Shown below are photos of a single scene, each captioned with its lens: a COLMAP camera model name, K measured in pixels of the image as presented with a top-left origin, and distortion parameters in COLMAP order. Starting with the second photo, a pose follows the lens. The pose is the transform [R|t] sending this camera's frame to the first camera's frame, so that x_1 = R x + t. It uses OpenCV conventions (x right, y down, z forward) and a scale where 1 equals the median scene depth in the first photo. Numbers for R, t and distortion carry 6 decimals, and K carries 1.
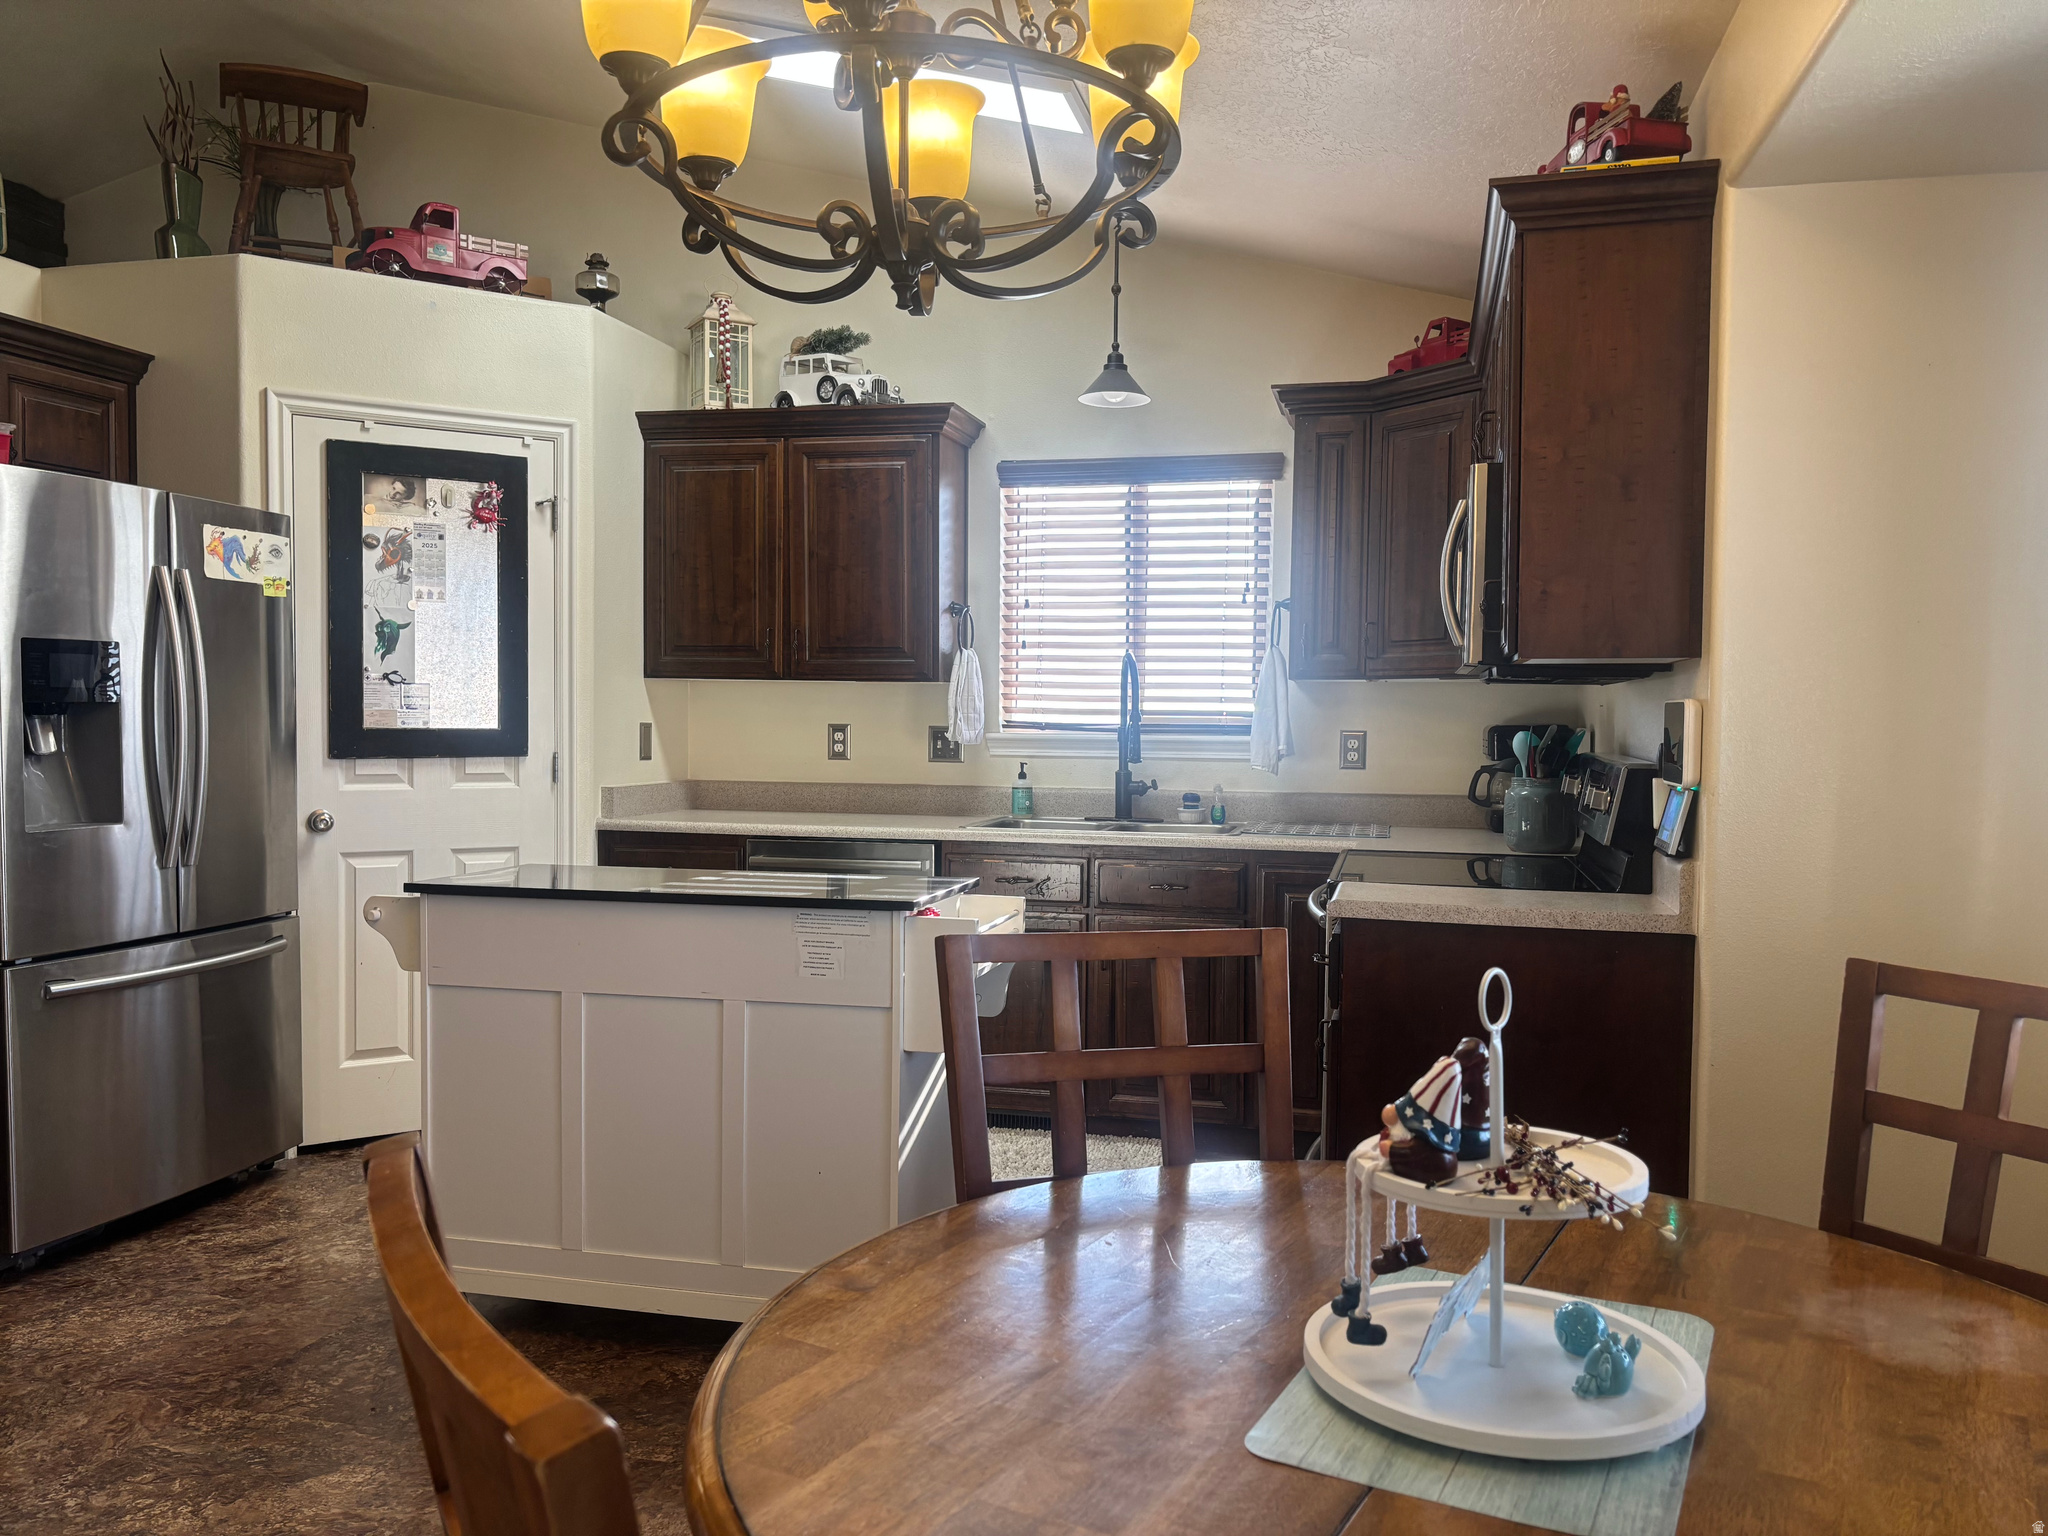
lens RADIAL K [[1561.8, 0, 1006.5], [0, 1561.8, 774.0], [0, 0, 1]] dist [0.047856, -0.069704]
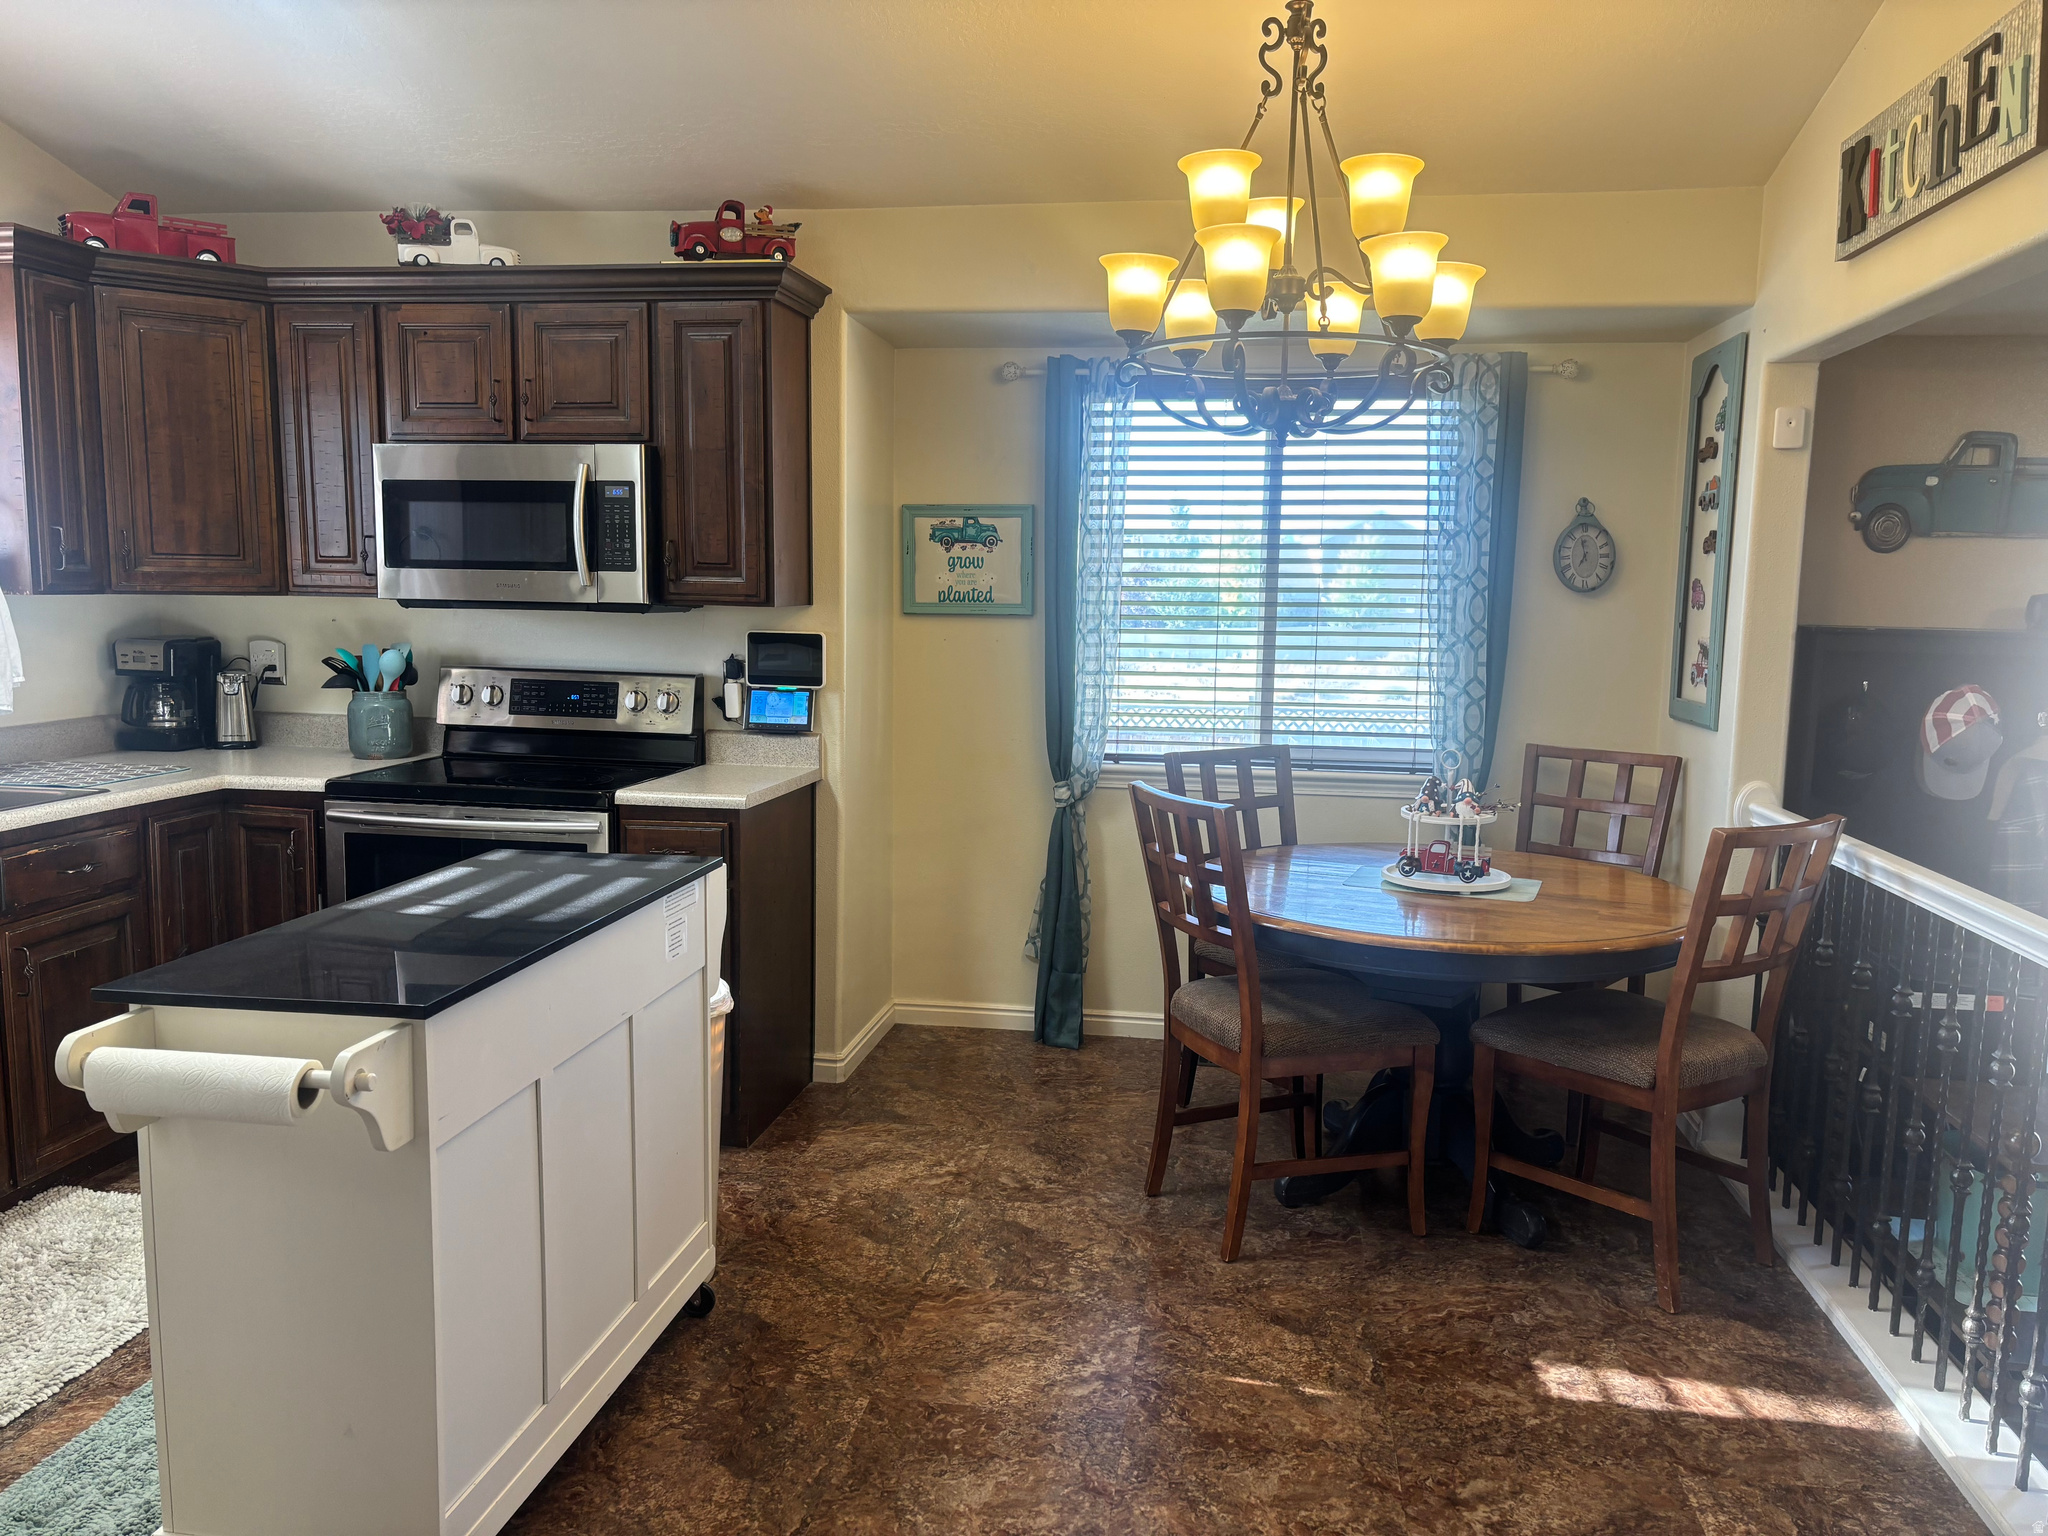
lens RADIAL K [[1548.0, 0, 1051.0], [0, 1548.0, 800.1], [0, 0, 1]] dist [0.005180, -0.004679]
pose [[-0.100228, -0.152031, 0.983281, -0.641507], [0.020378, 0.987736, 0.154797, -0.064775], [-0.994756, 0.035552, -0.095901, 0.519338]]
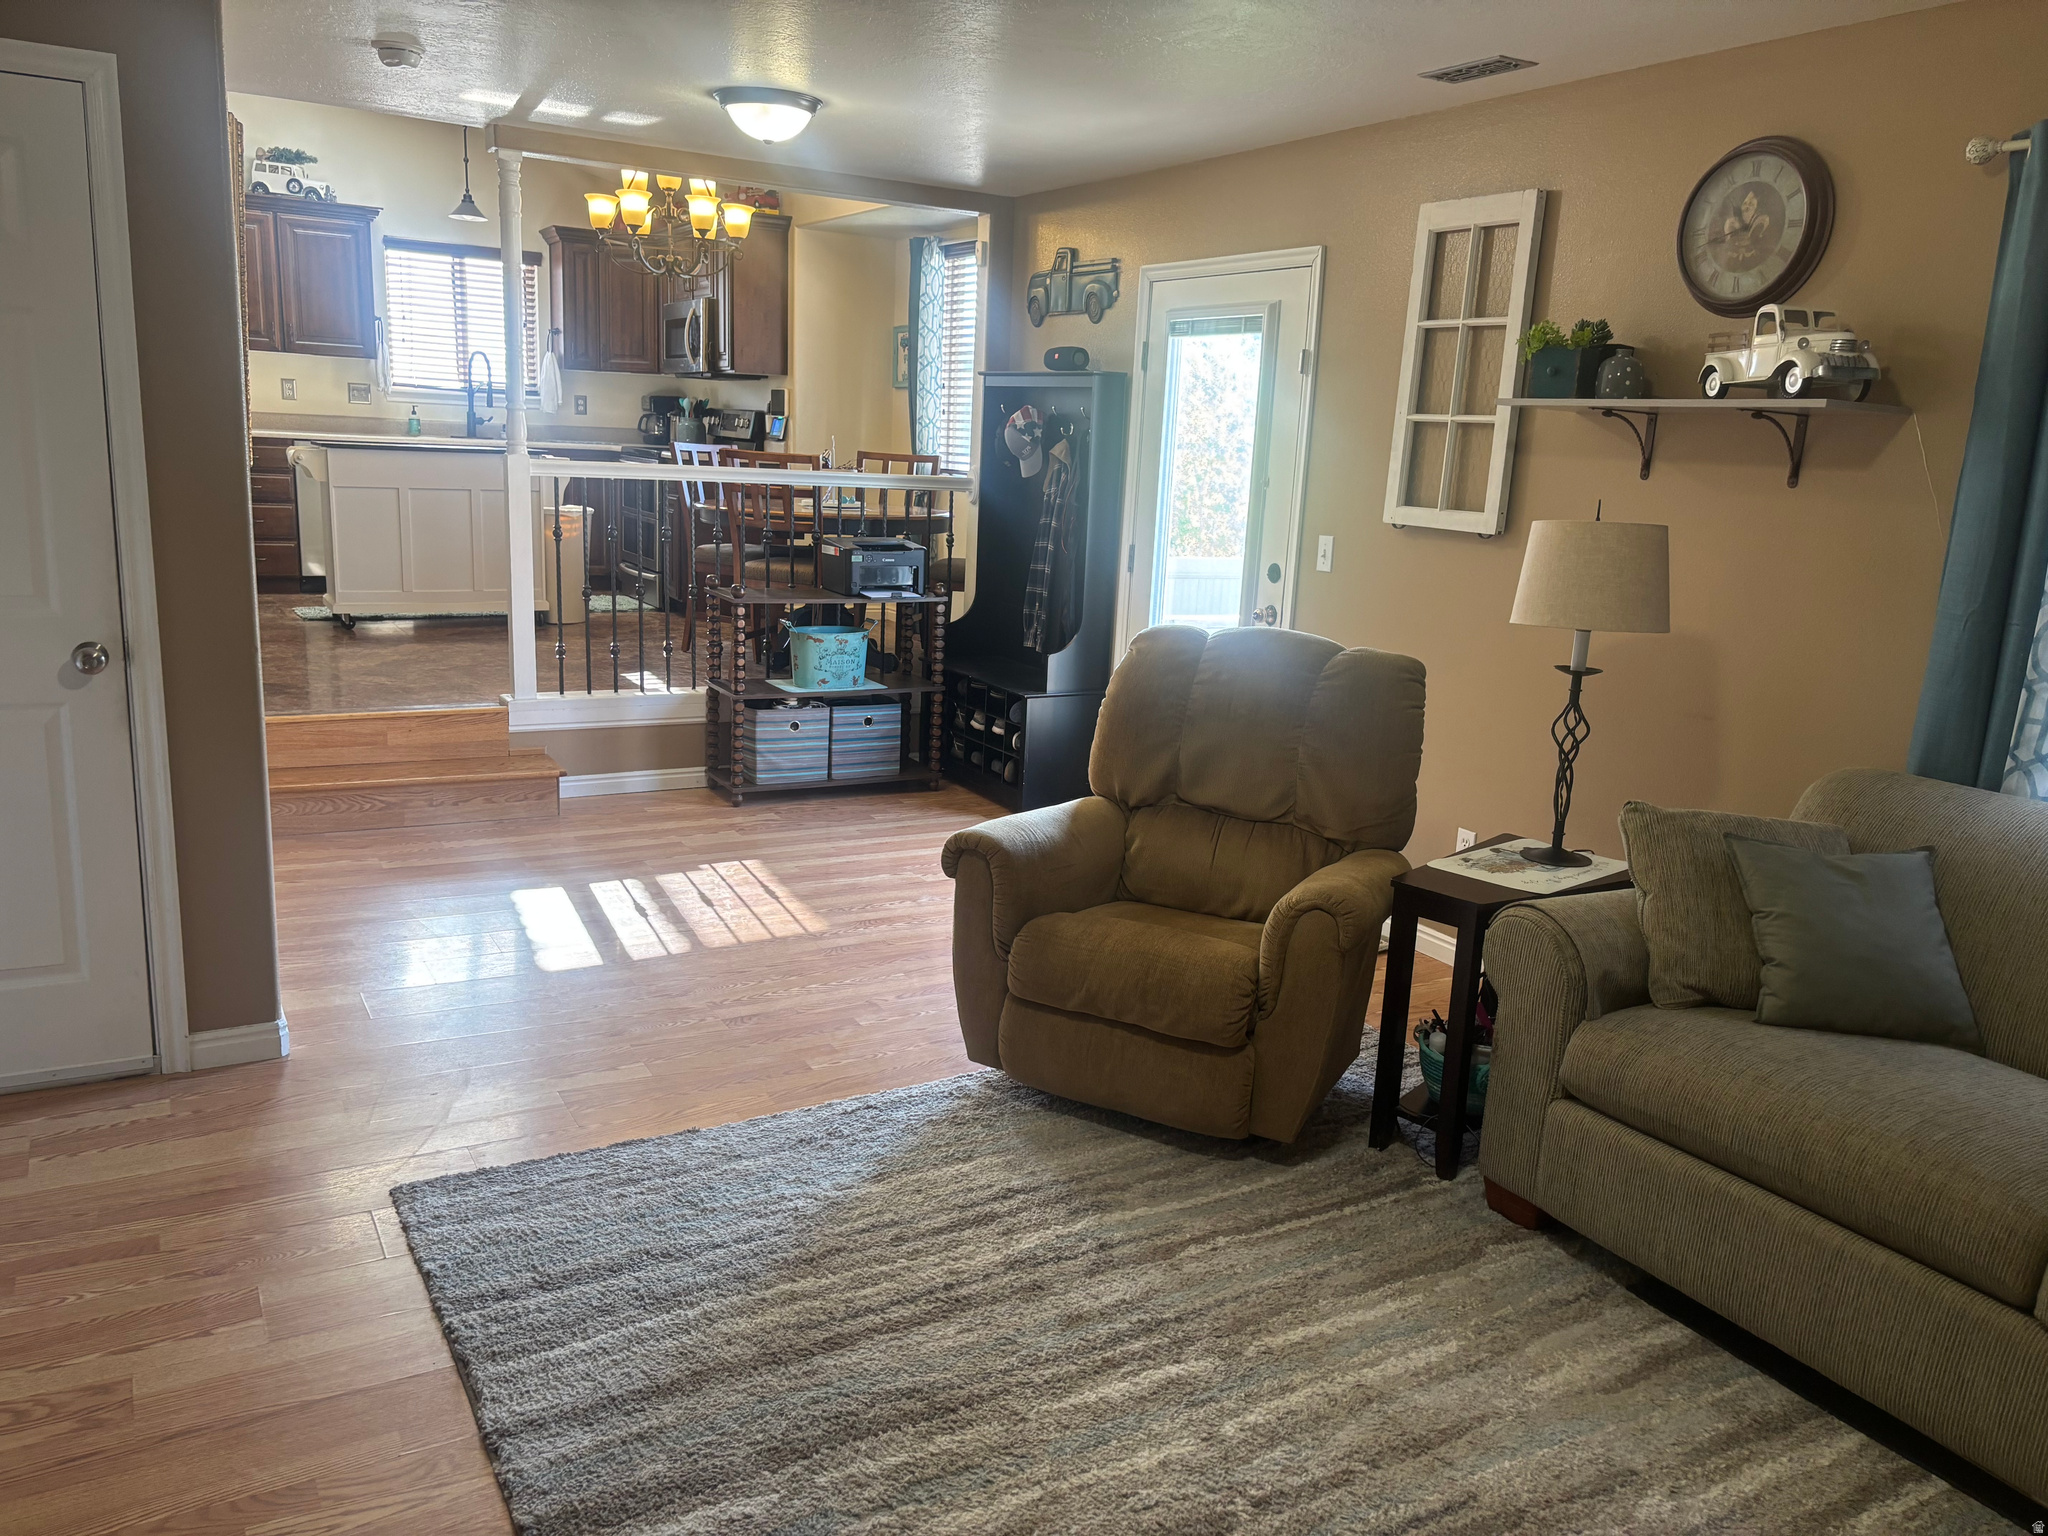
lens RADIAL K [[1564.5, 0, 1025.1], [0, 1564.5, 771.2], [0, 0, 1]] dist [0.043828, -0.005359]
pose [[0.722725, -0.126665, 0.679430, -0.841440], [-0.009065, 0.981241, 0.192573, 0.055212], [-0.691077, -0.145336, 0.708019, -0.977877]]
